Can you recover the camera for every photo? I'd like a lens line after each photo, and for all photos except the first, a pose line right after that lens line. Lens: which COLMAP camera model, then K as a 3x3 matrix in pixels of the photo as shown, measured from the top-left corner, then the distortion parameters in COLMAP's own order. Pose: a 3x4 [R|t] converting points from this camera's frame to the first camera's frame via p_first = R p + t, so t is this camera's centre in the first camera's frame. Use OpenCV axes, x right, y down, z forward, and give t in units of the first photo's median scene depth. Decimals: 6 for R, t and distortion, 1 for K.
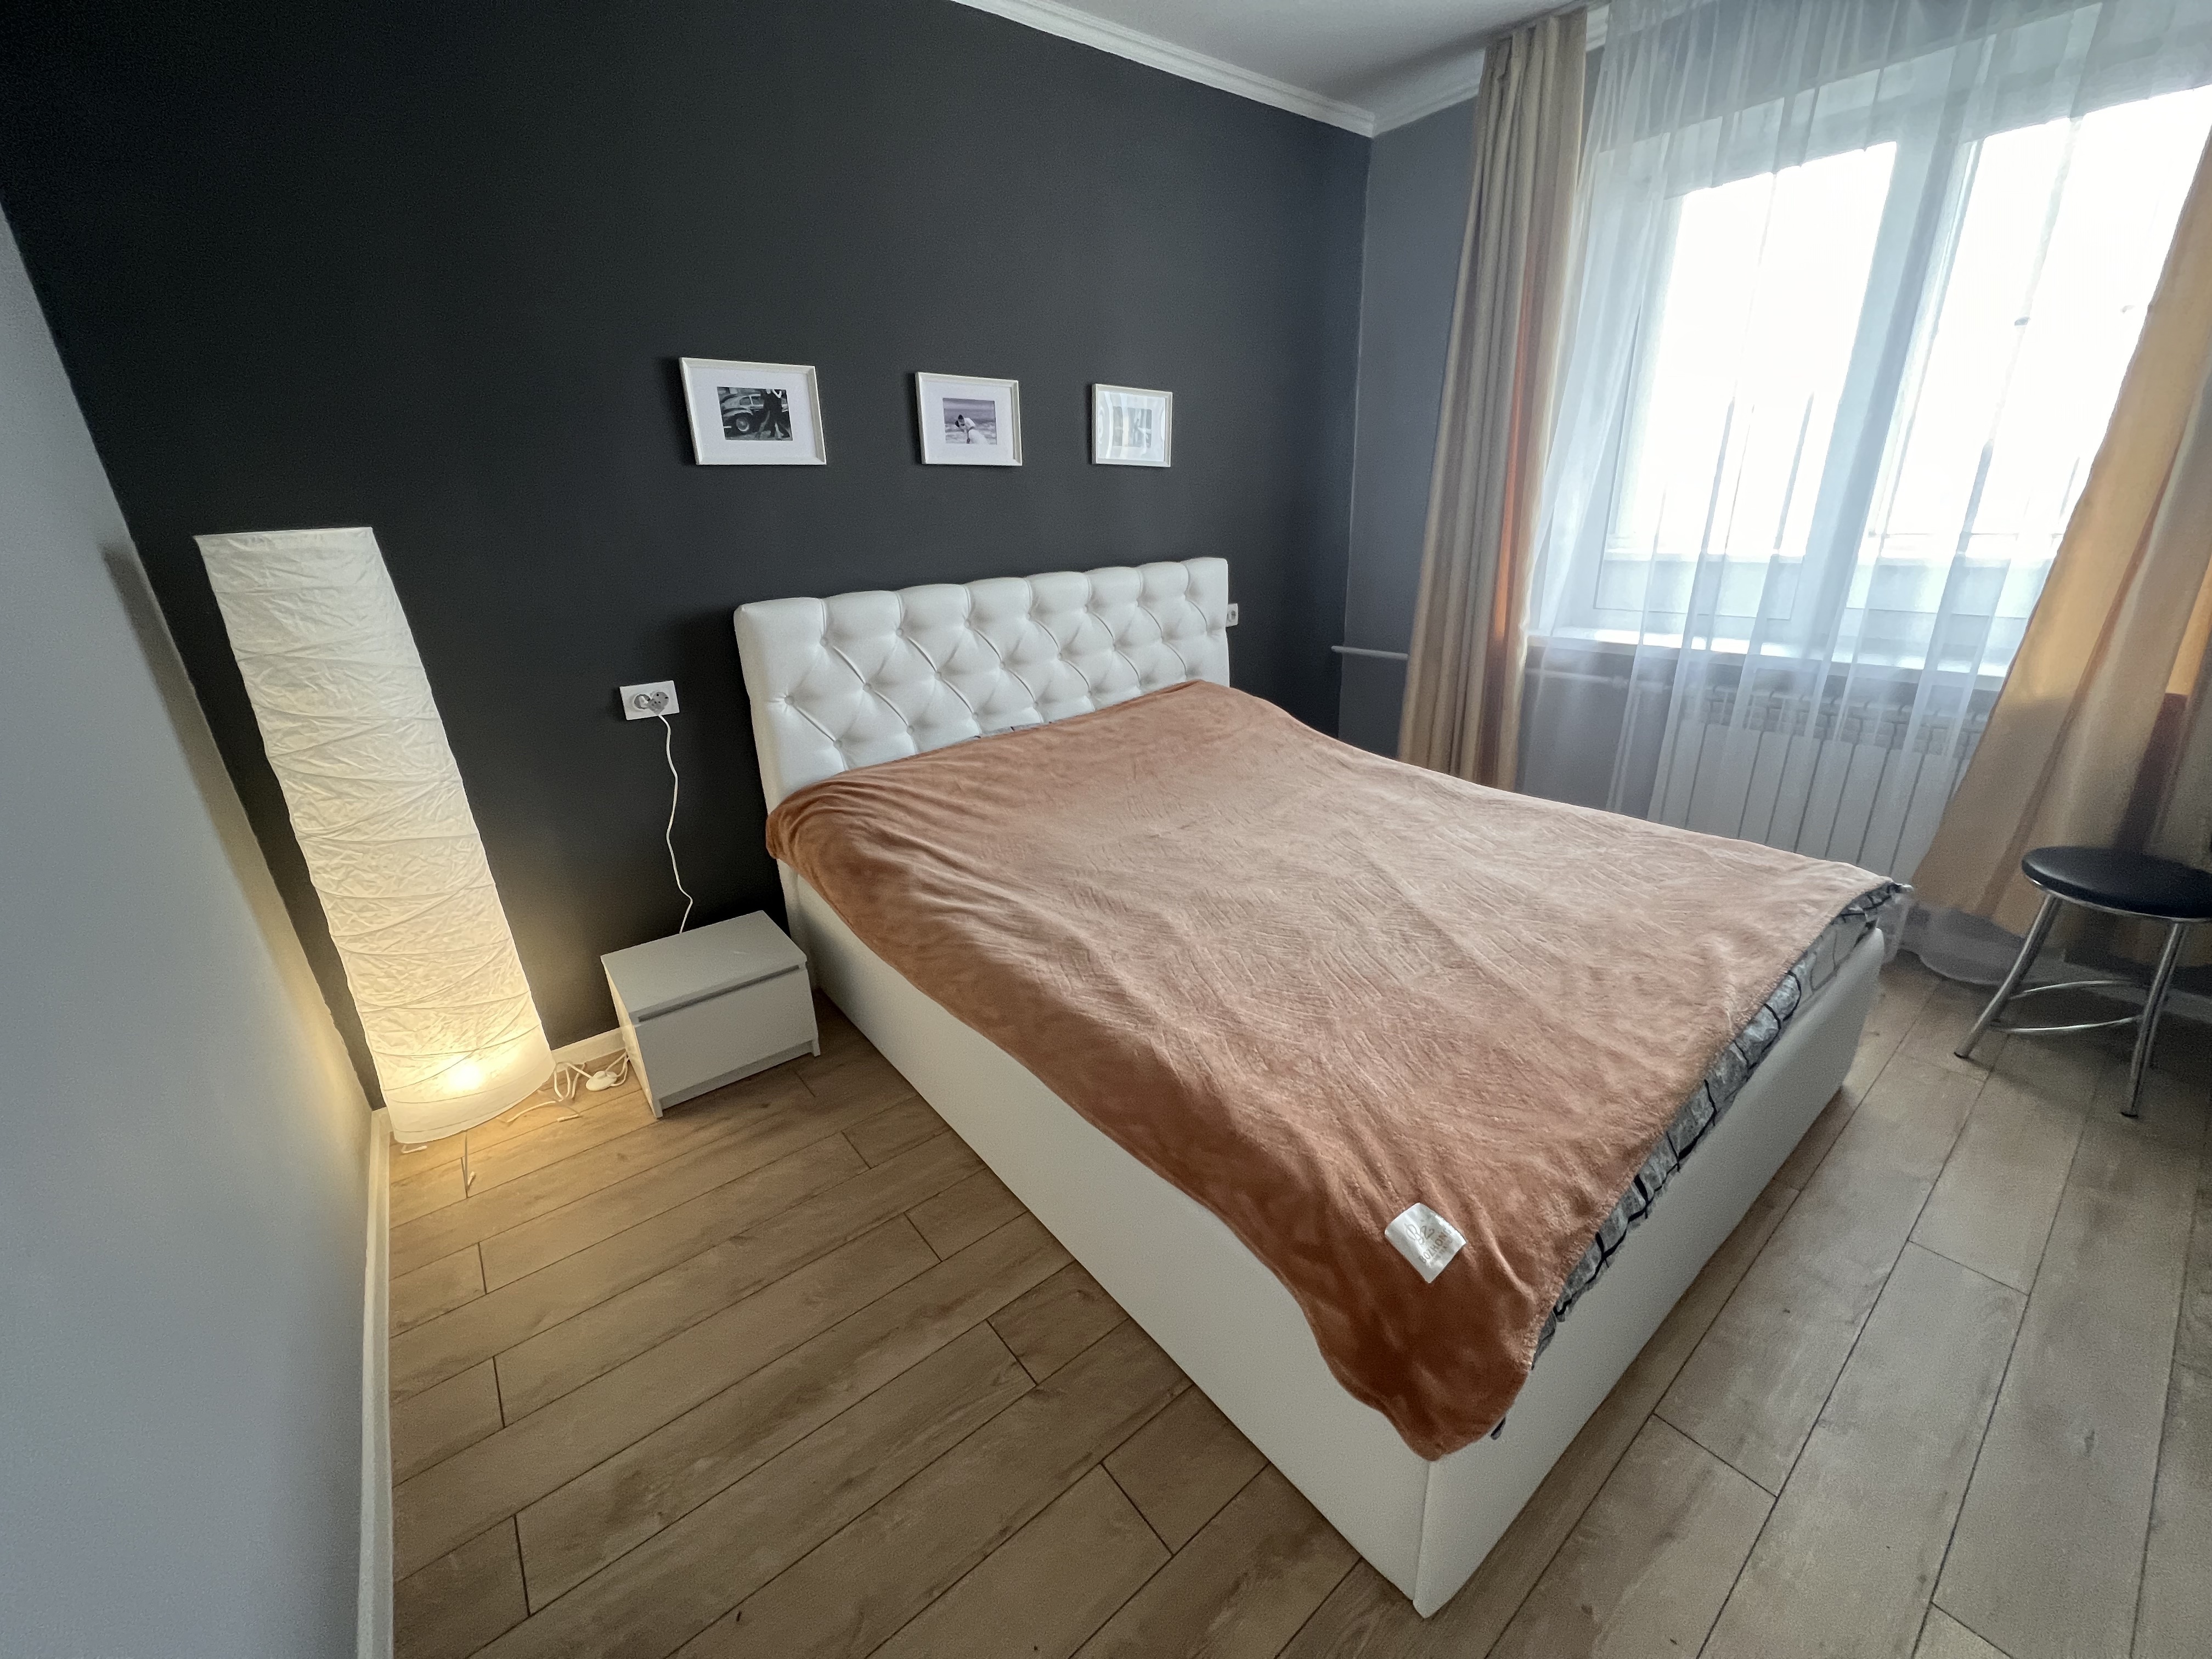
lens RADIAL K [[878.1, 0, 1105.6], [0, 878.1, 824.0], [0, 0, 1]] dist [-0.001677, -0.000235]
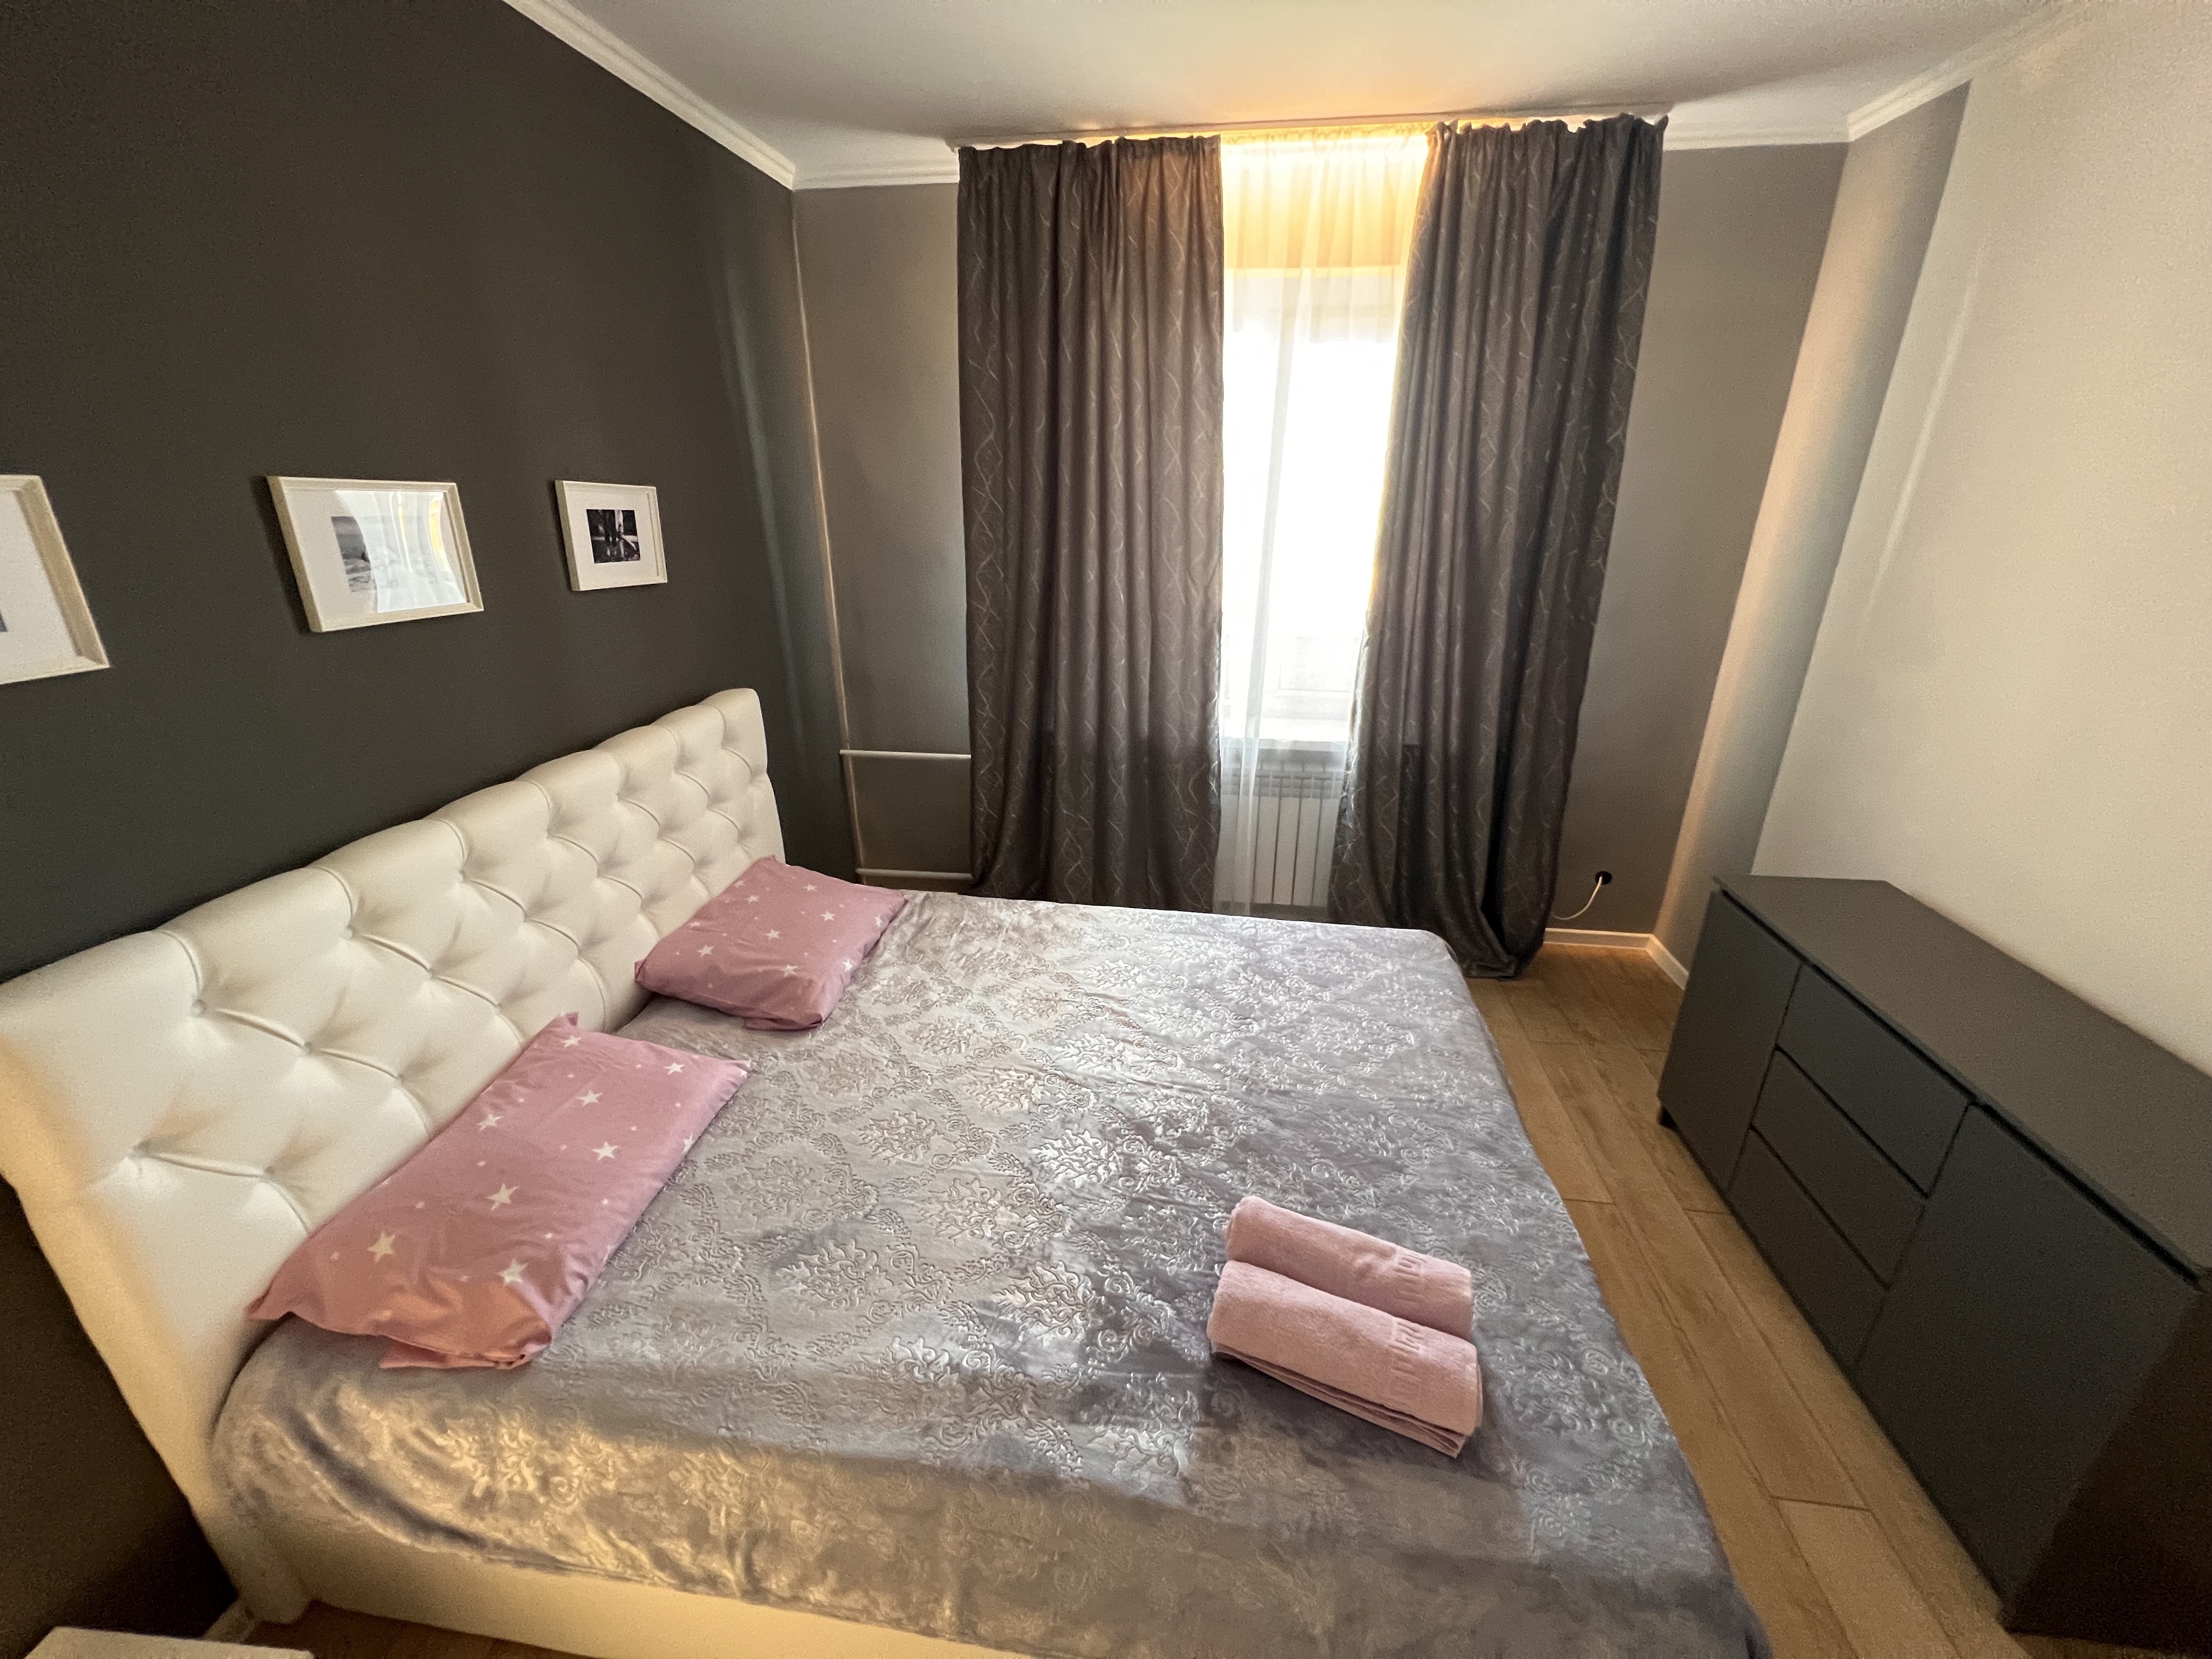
lens RADIAL K [[883.6, 0, 1106.5], [0, 883.6, 823.1], [0, 0, 1]] dist [-0.002493, 0.000621]
pose [[0.718683, -0.210264, 0.662785, -0.281306], [0.209503, 0.974369, 0.081939, -0.265330], [-0.663026, 0.079967, 0.744313, 0.285236]]
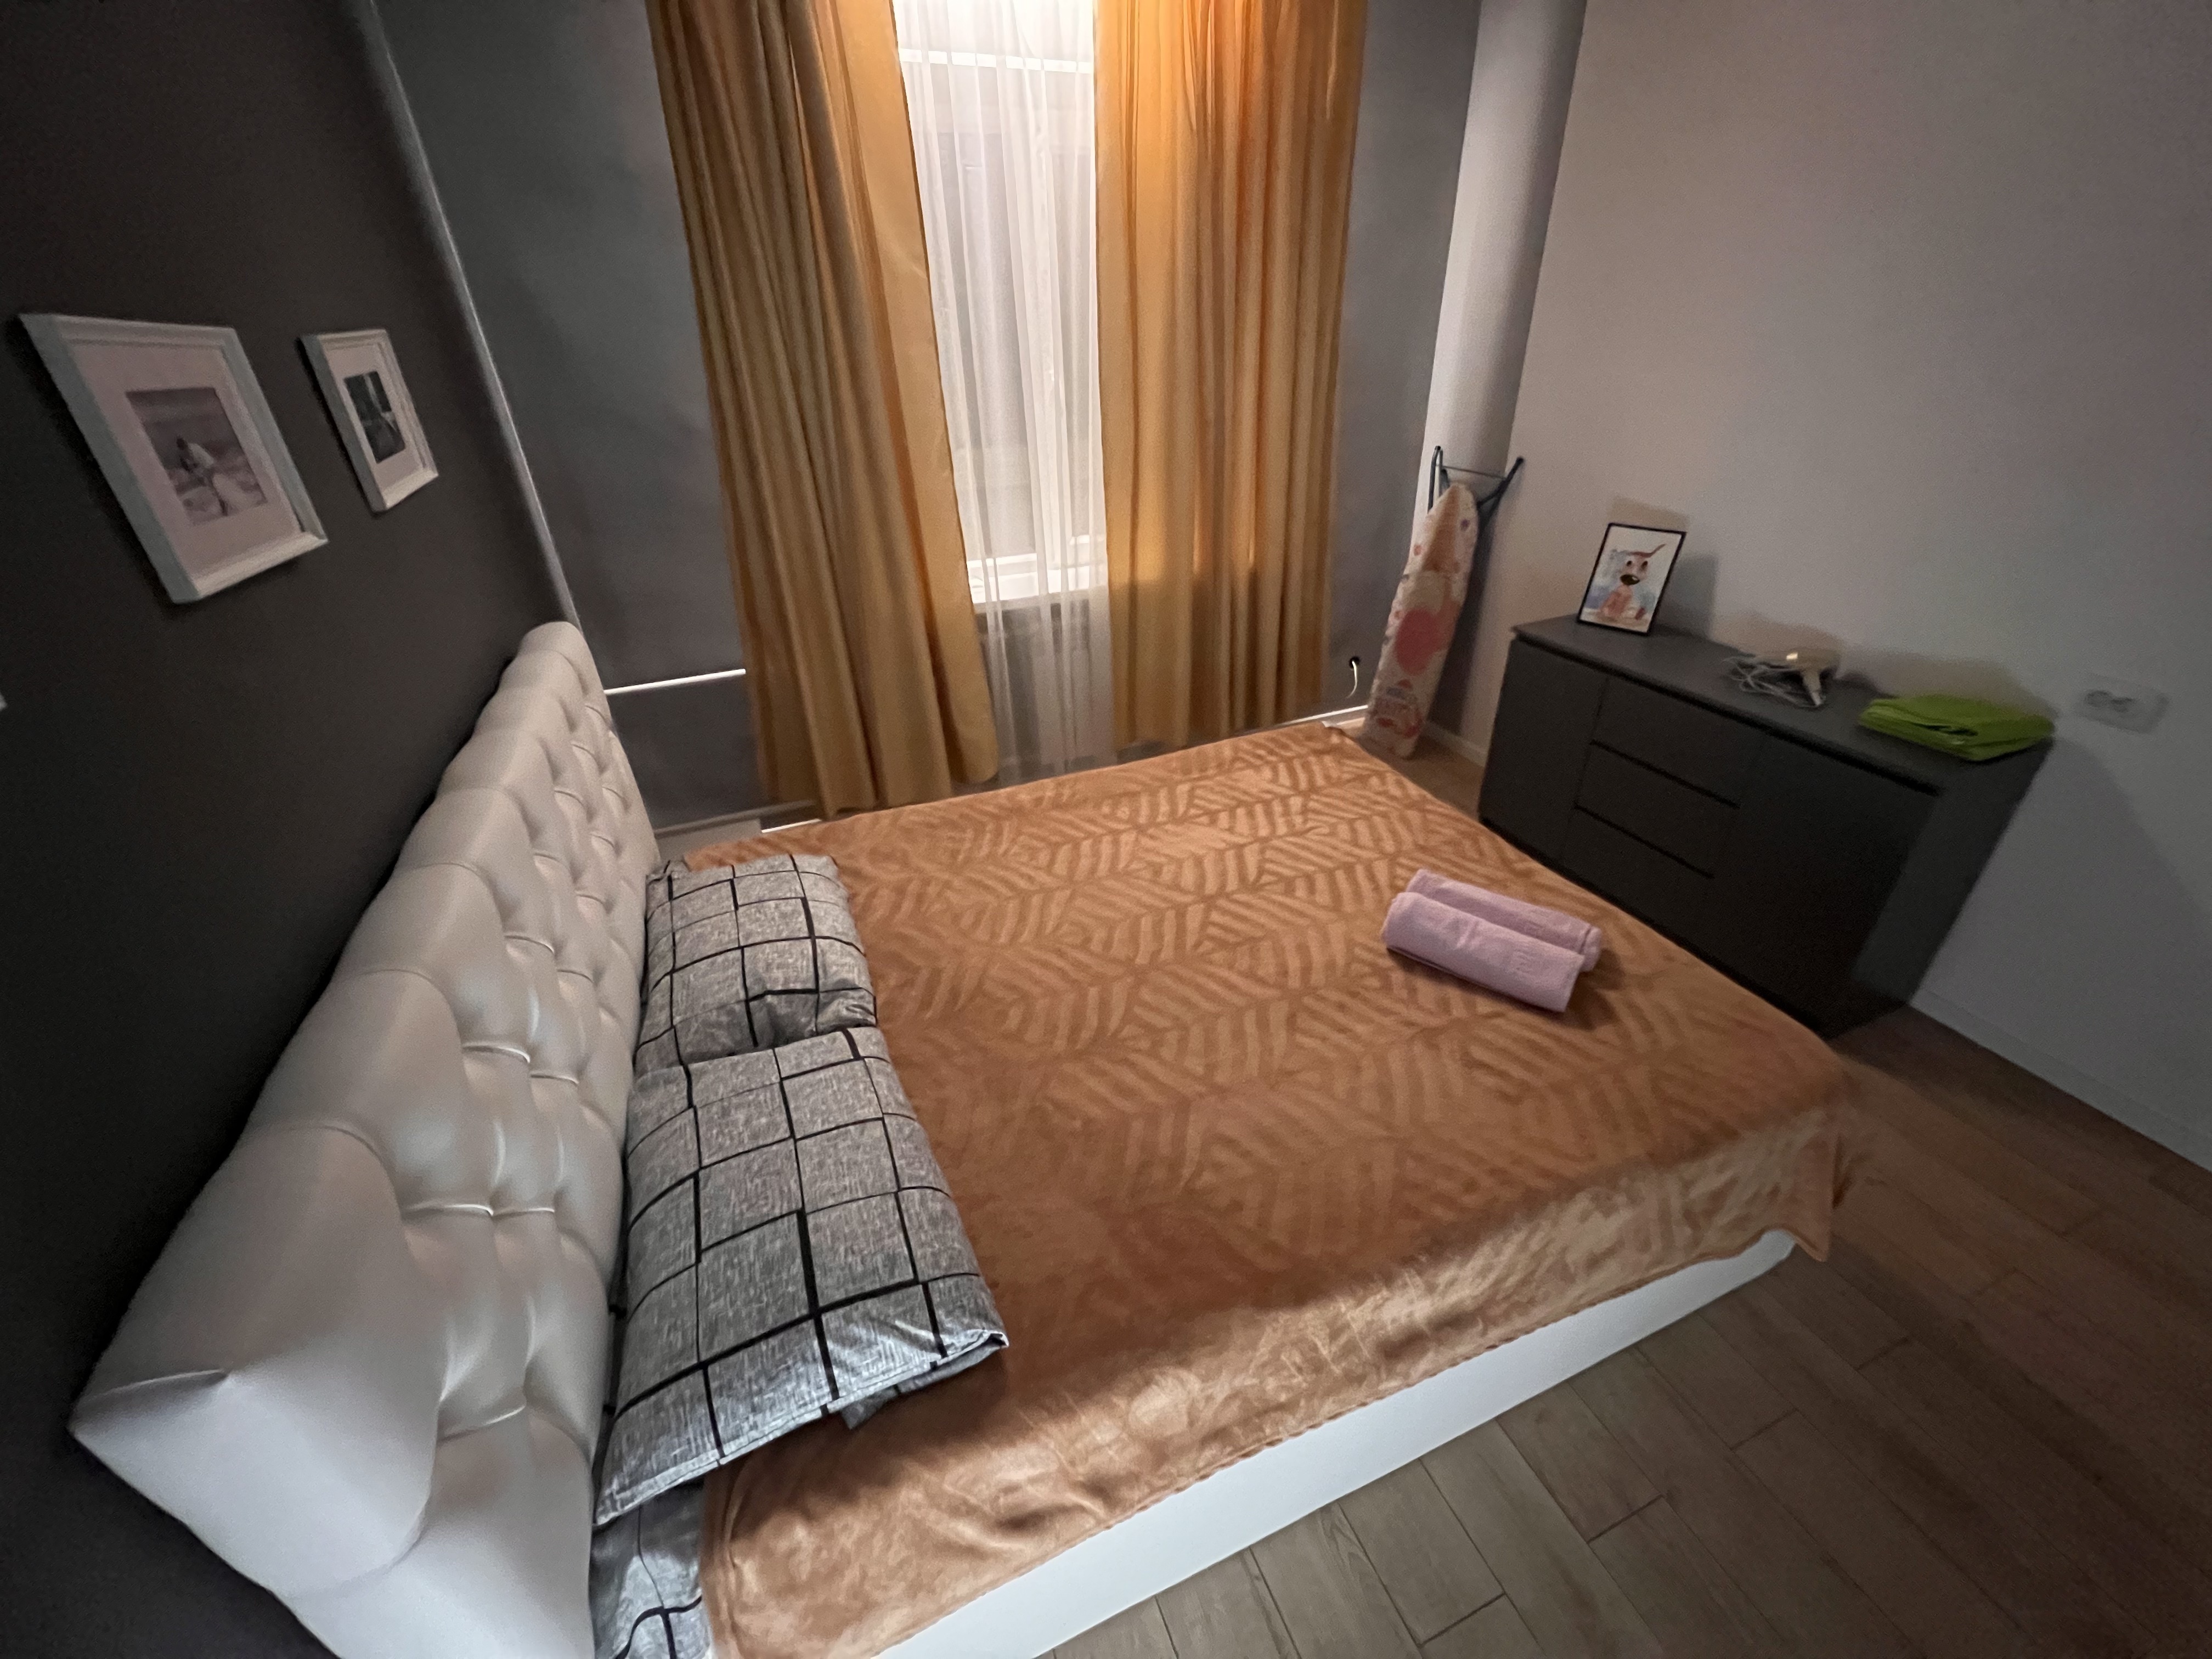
lens RADIAL K [[892.9, 0, 1106.6], [0, 892.9, 825.0], [0, 0, 1]] dist [-0.002052, -0.000088]
pose [[0.278508, -0.446277, 0.850453, -0.501900], [0.348427, 0.872112, 0.343539, -0.381315], [-0.895004, 0.200642, 0.398385, 0.659079]]
